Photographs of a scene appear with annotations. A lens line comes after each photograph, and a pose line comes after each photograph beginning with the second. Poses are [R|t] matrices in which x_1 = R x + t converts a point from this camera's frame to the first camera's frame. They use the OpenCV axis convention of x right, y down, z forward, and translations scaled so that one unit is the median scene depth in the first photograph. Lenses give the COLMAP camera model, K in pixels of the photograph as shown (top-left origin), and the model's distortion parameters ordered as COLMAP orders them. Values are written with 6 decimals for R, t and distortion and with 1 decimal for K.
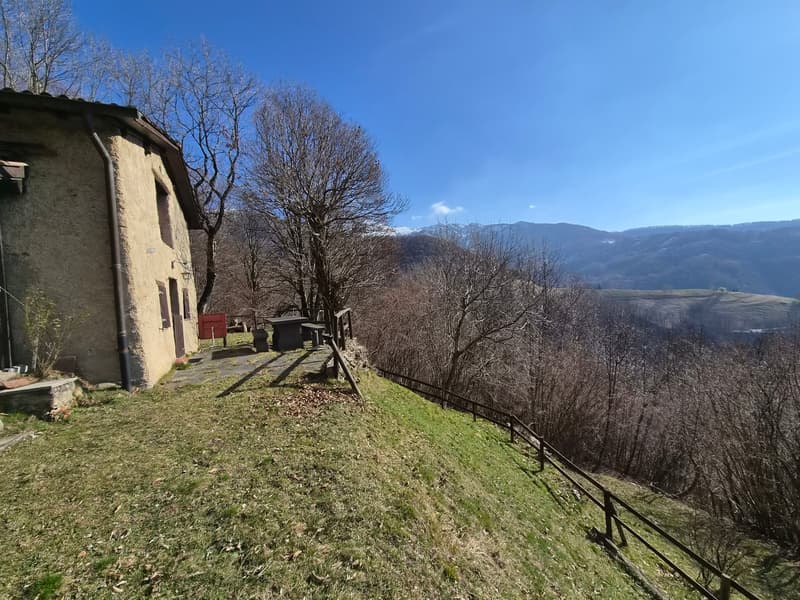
lens RADIAL K [[333.7, 0, 400.0], [0, 333.7, 299.1], [0, 0, 1]] dist [0.001661, -0.000243]
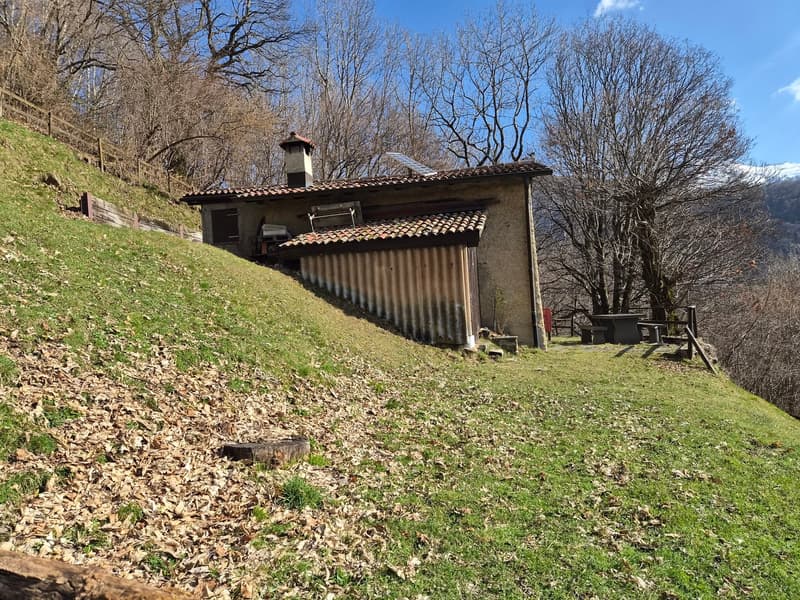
lens RADIAL K [[505.6, 0, 413.3], [0, 505.6, 300.2], [0, 0, 1]] dist [0.084486, 0.000313]
pose [[0.824727, 0.023968, -0.565023, 0.025771], [-0.025798, 0.999656, 0.004750, 0.029736], [0.564942, 0.010659, 0.825062, -0.795434]]
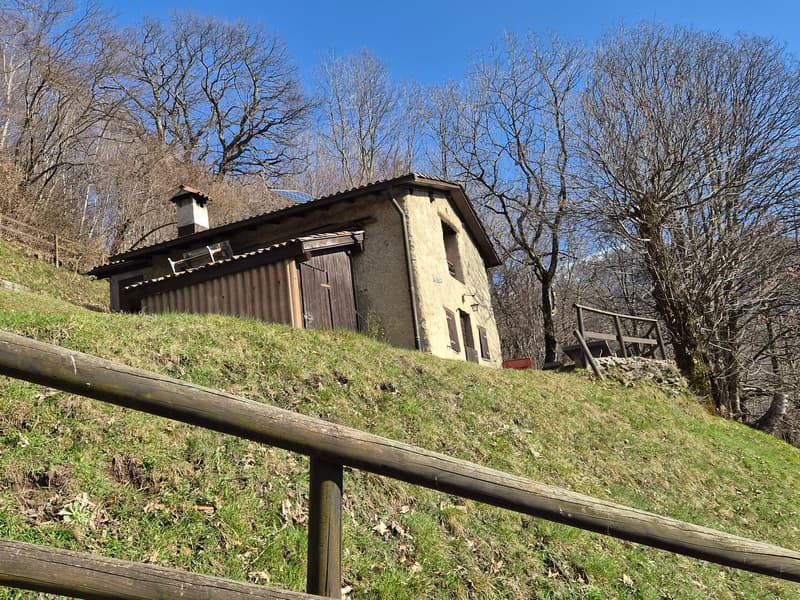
lens RADIAL K [[632.1, 0, 400.0], [0, 632.1, 300.0], [0, 0, 1]] dist [0.101164, -0.150630]
pose [[0.699950, -0.167324, -0.694315, 0.542134], [0.057451, 0.982209, -0.178787, 0.246450], [0.711877, 0.085253, 0.697110, -0.494923]]
